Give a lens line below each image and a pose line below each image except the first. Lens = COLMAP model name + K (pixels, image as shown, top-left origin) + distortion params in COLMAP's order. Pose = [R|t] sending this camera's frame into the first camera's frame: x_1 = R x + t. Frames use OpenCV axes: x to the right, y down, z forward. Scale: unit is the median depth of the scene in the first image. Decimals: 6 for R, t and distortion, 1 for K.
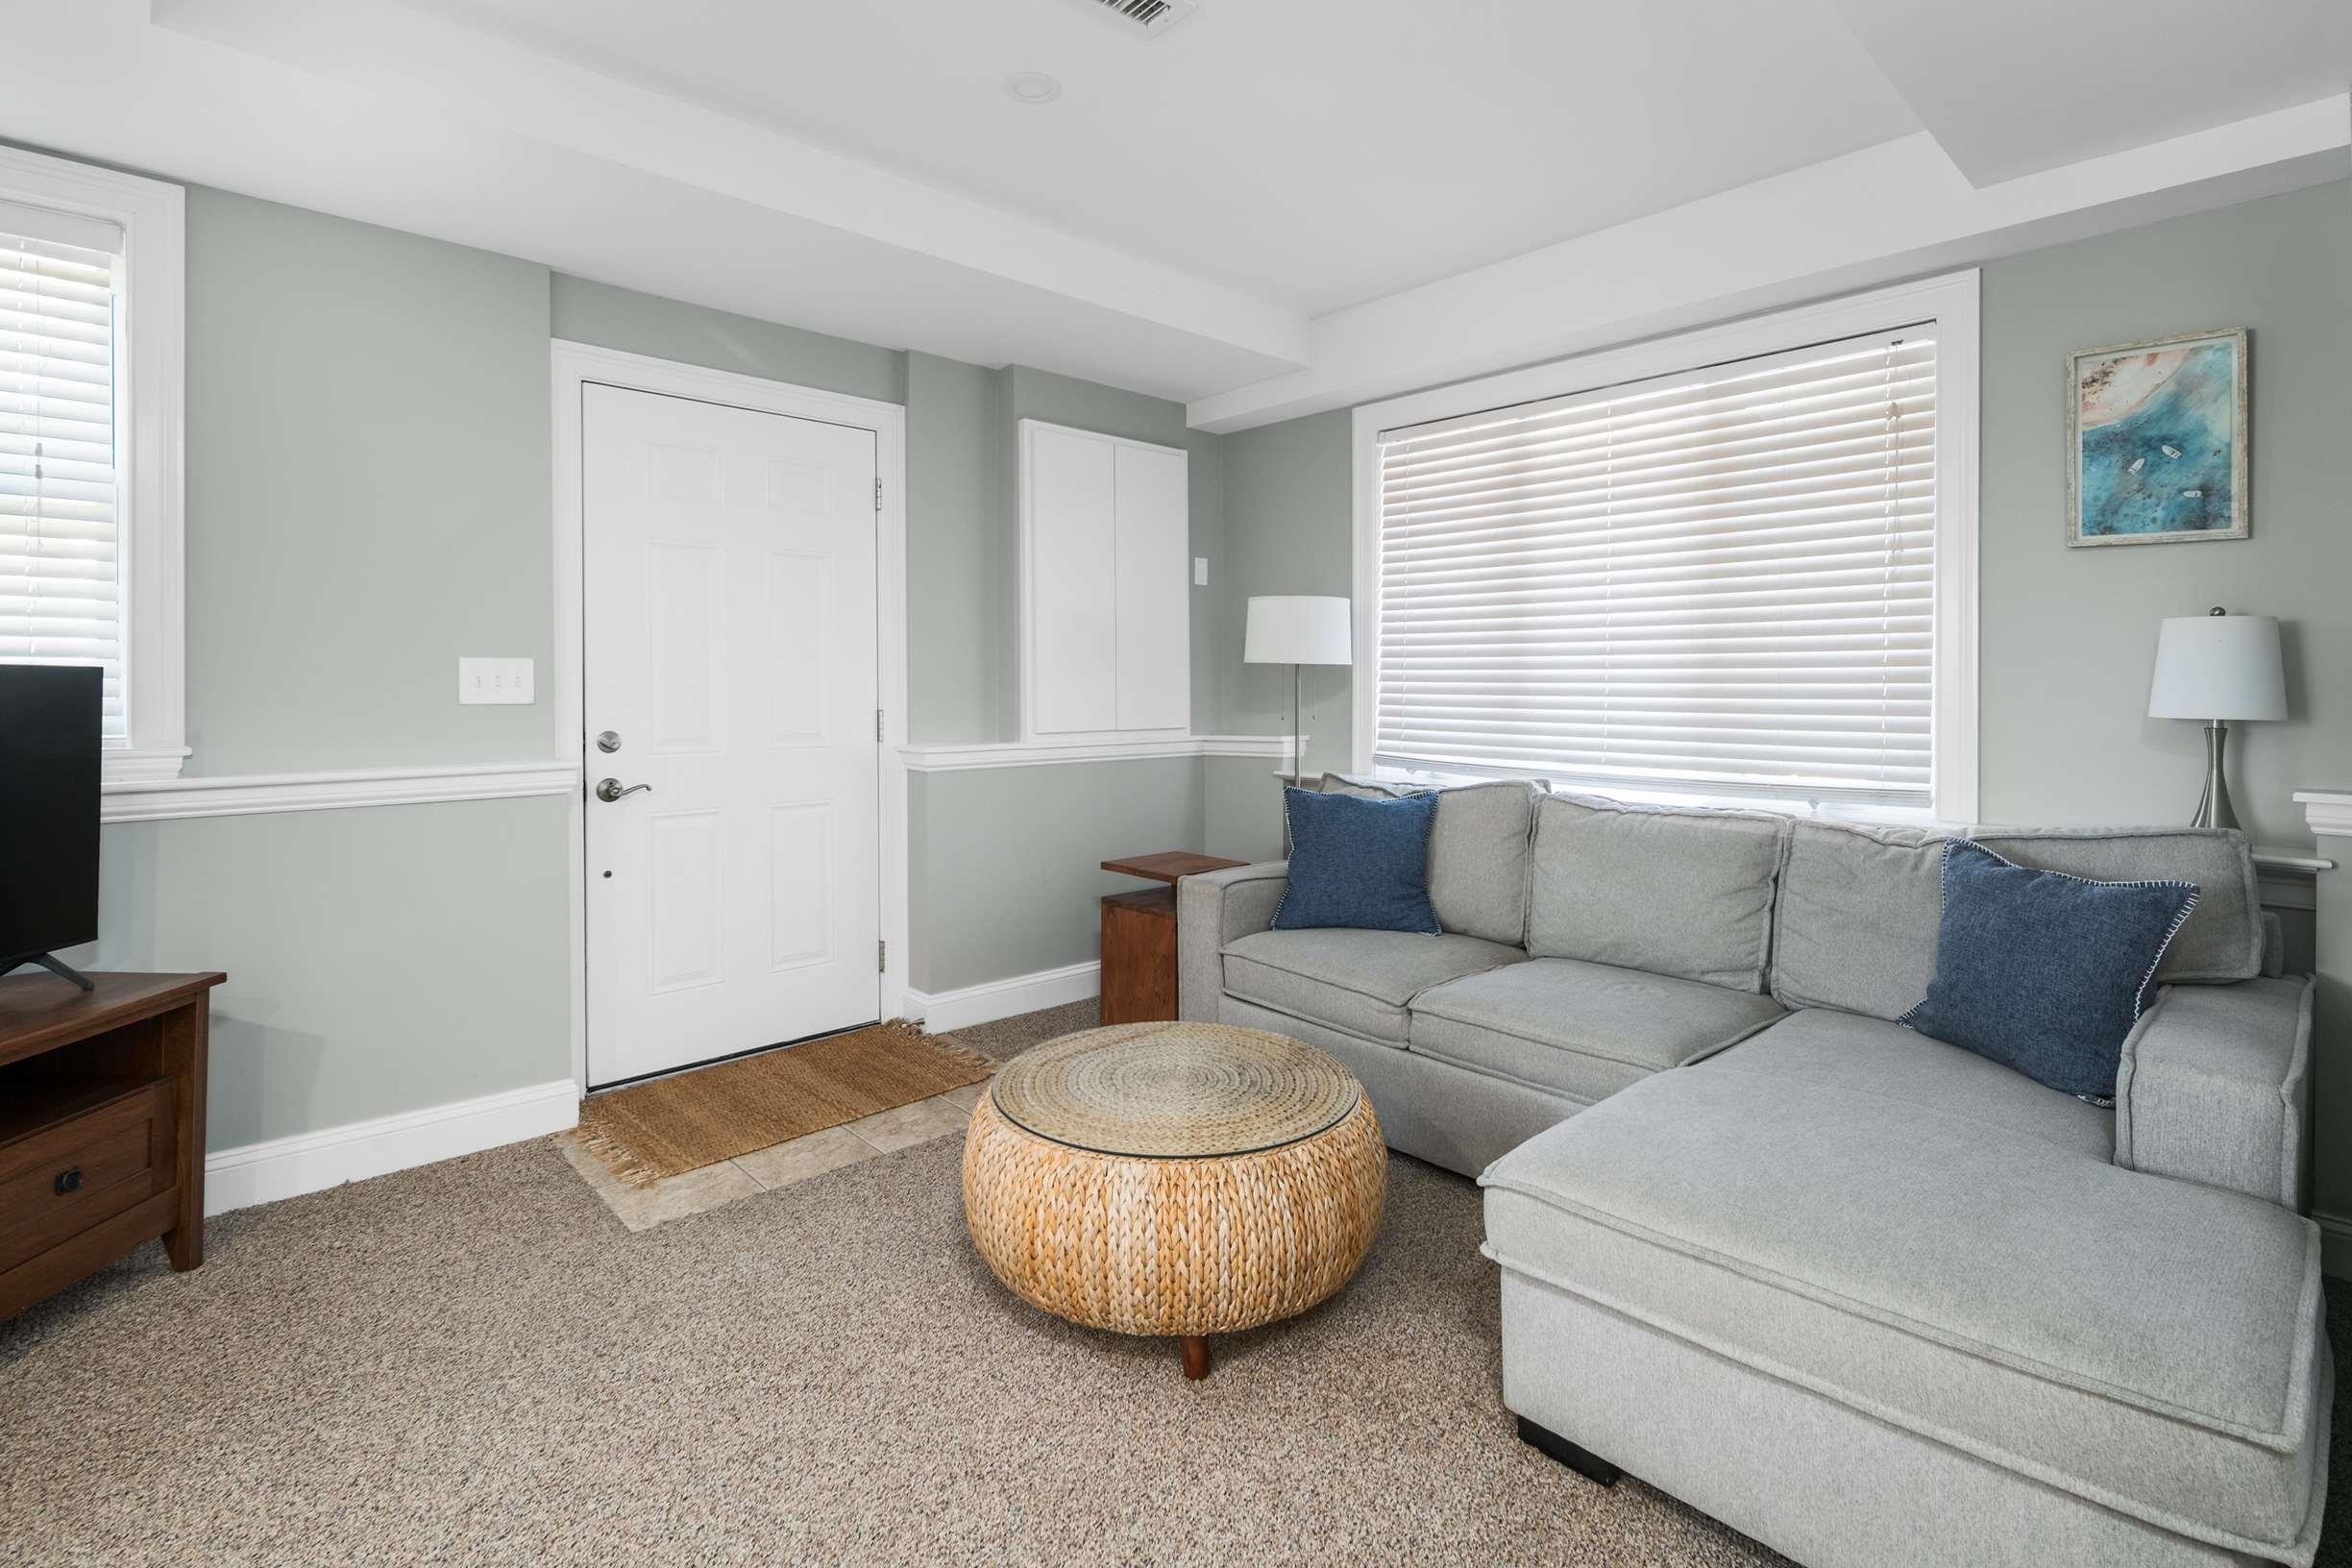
lens RADIAL K [[1091.7, 0, 1187.6], [0, 1091.7, 704.1], [0, 0, 1]] dist [0.000731, 0.000165]
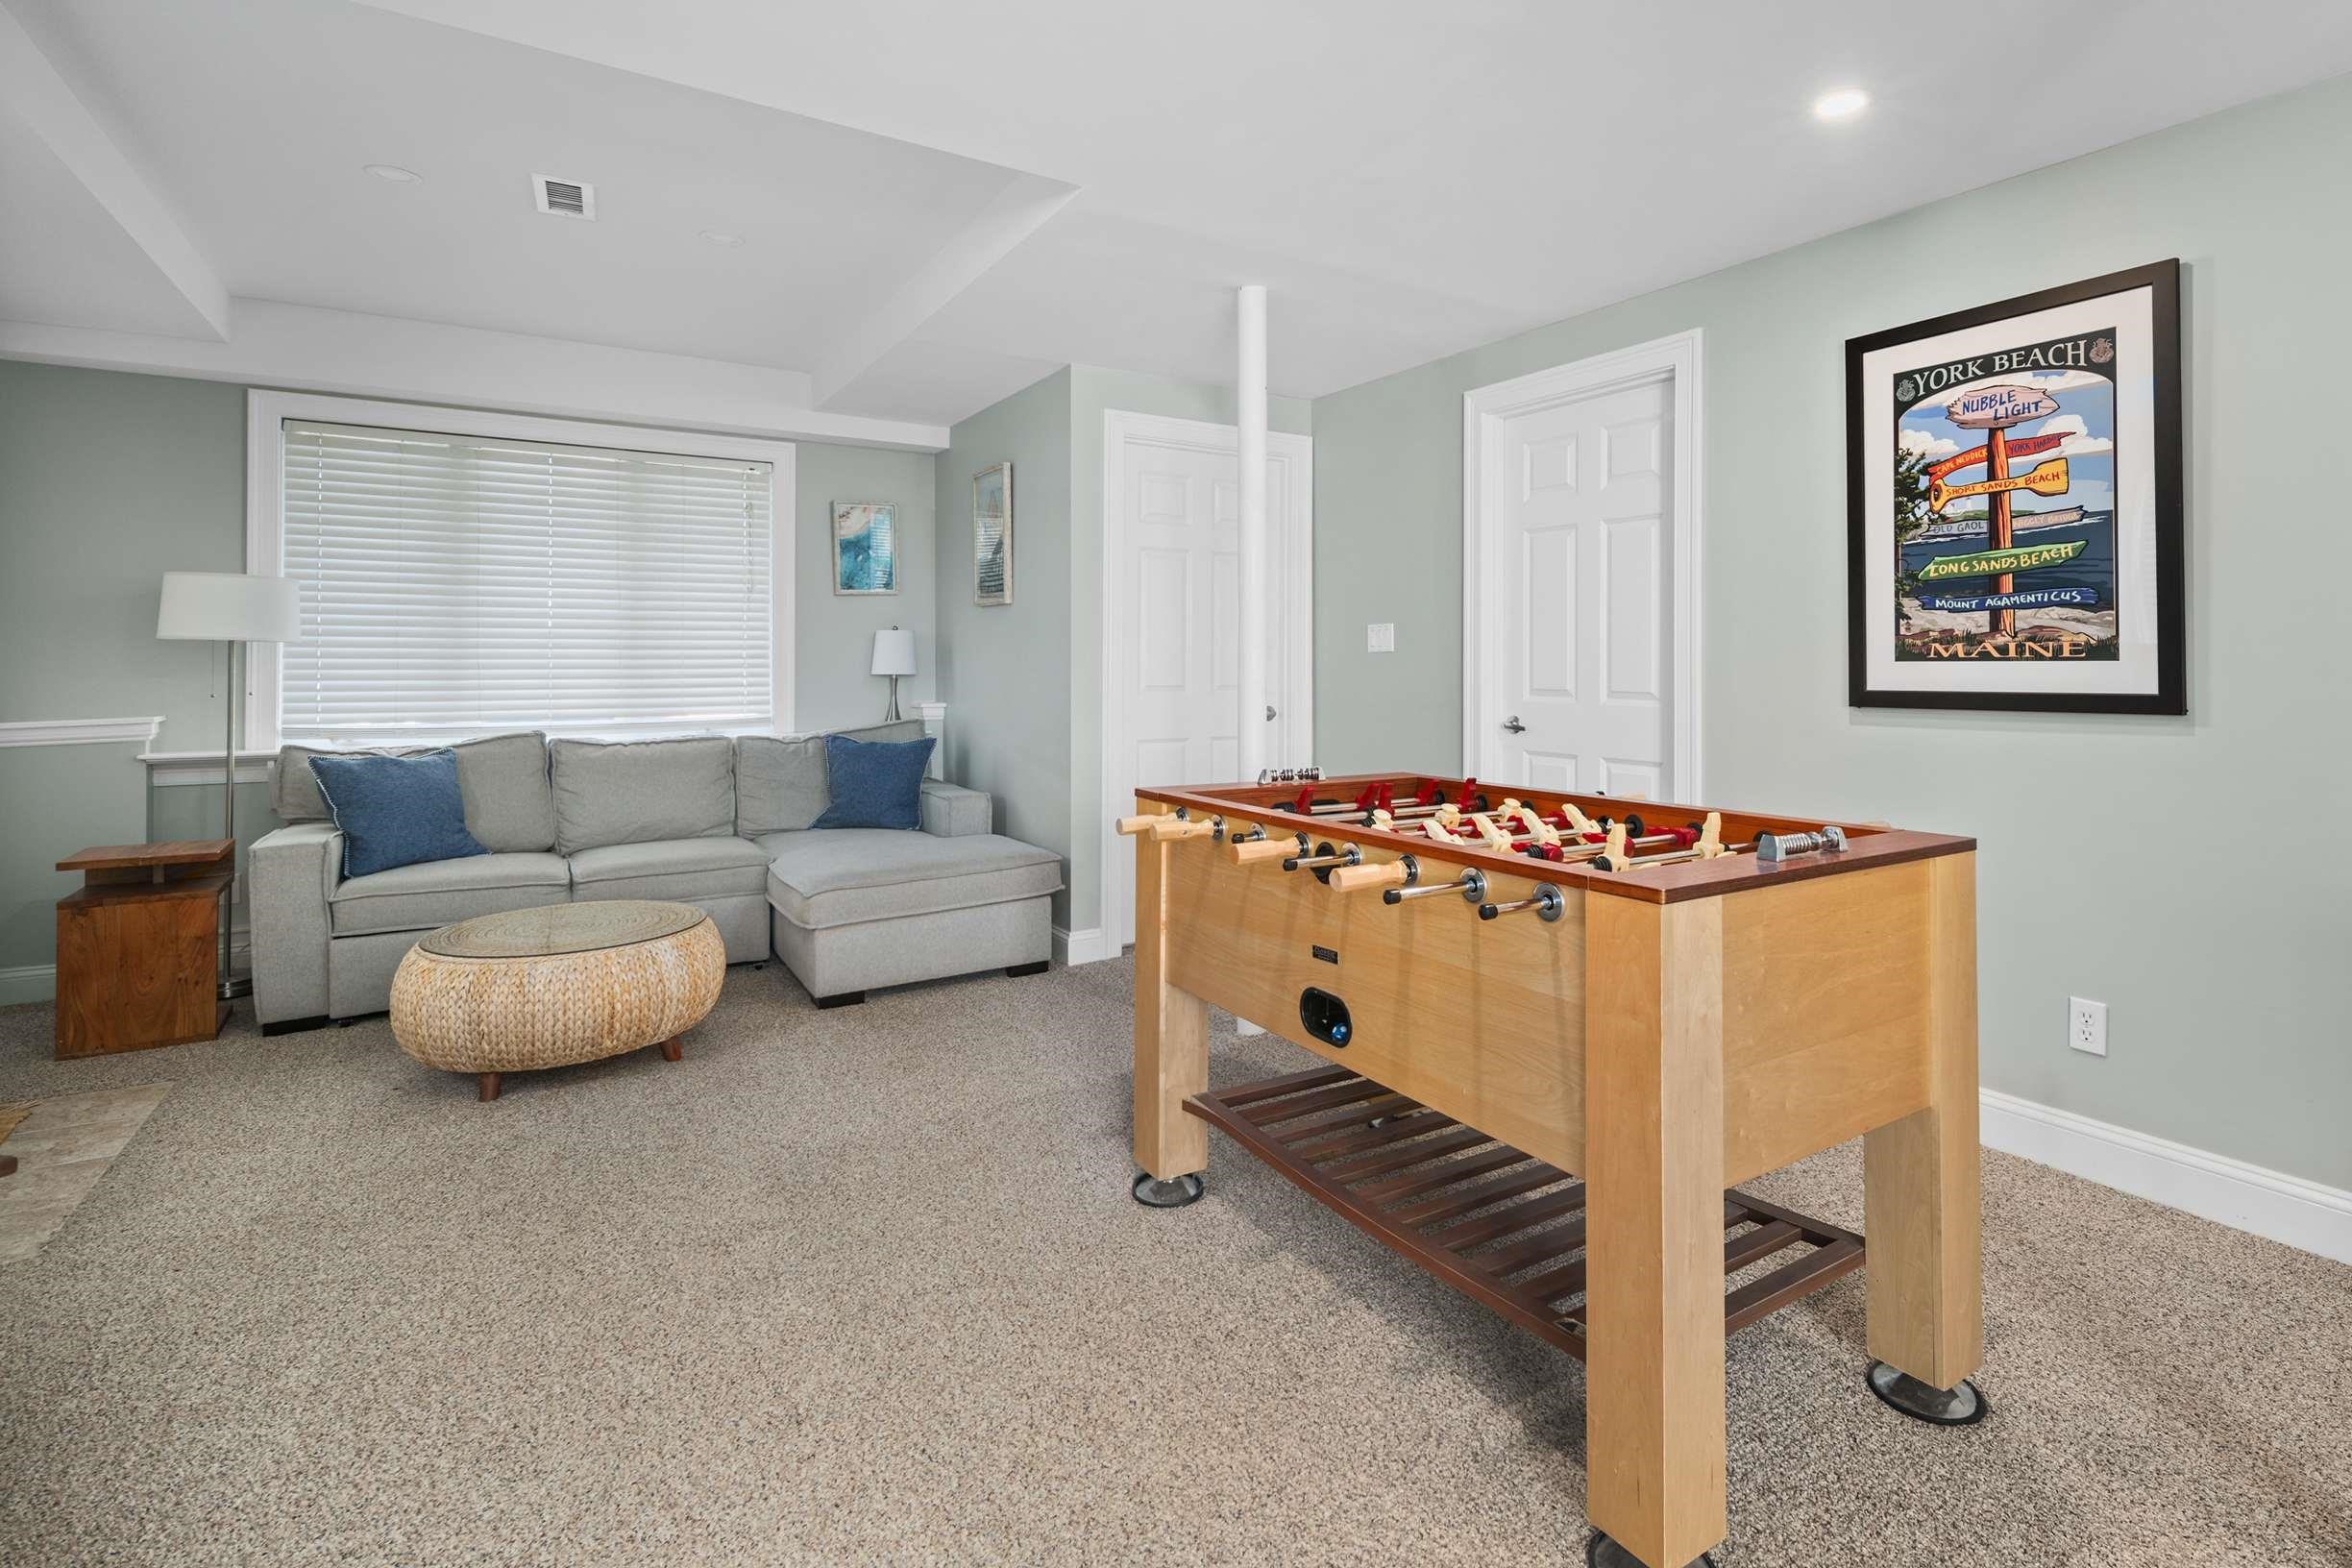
lens RADIAL K [[1059.6, 0, 1176.8], [0, 1059.6, 659.8], [0, 0, 1]] dist [-0.000152, -0.000035]
pose [[0.266815, -0.004233, 0.963739, -0.841198], [0.018577, 0.999827, -0.000752, -0.003319], [-0.963569, 0.018104, 0.266847, -0.136925]]
